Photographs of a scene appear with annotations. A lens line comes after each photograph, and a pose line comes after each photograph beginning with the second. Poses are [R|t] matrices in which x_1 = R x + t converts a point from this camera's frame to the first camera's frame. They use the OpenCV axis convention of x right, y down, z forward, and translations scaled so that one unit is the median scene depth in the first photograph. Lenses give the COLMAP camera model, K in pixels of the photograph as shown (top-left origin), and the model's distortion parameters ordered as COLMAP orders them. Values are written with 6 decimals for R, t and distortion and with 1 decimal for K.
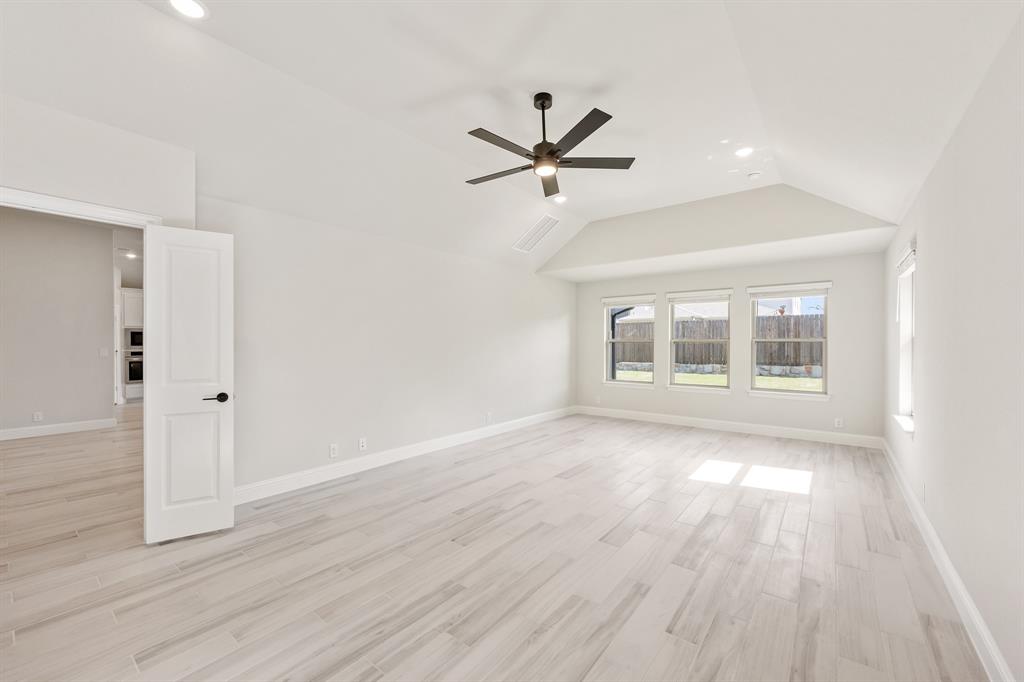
lens RADIAL K [[413.6, 0, 511.0], [0, 413.6, 343.5], [0, 0, 1]] dist [-0.001468, -0.000136]
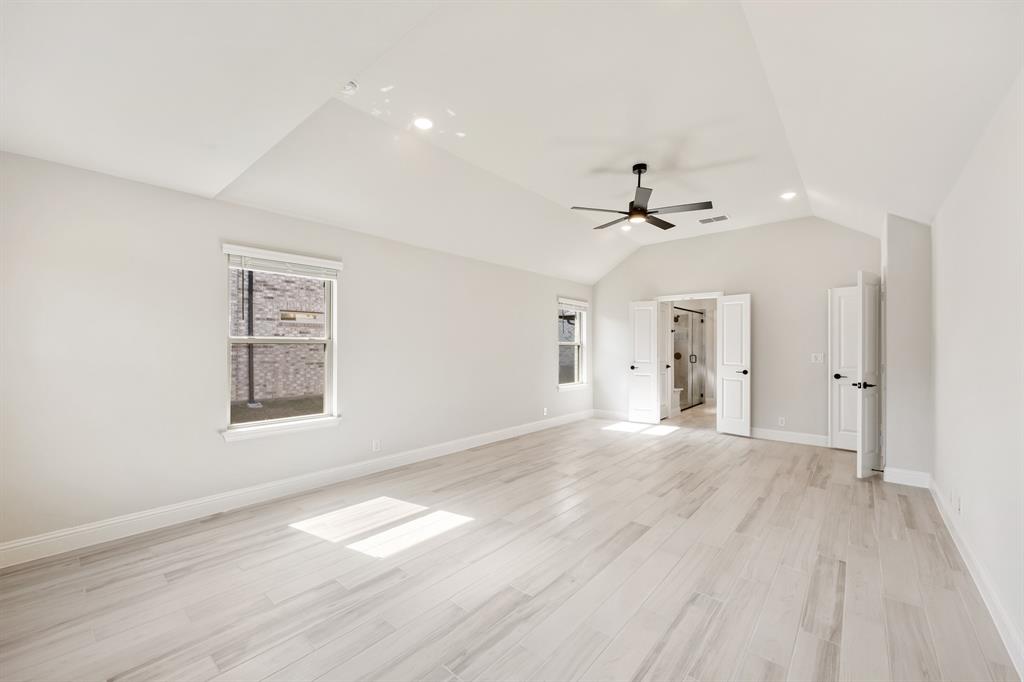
lens RADIAL K [[413.6, 0, 511.0], [0, 413.6, 343.5], [0, 0, 1]] dist [-0.001468, -0.000136]
pose [[-0.999377, -0.004240, 0.035046, 0.392255], [-0.003989, 0.999966, 0.007208, -0.016520], [-0.035076, 0.007063, -0.999360, 2.071205]]
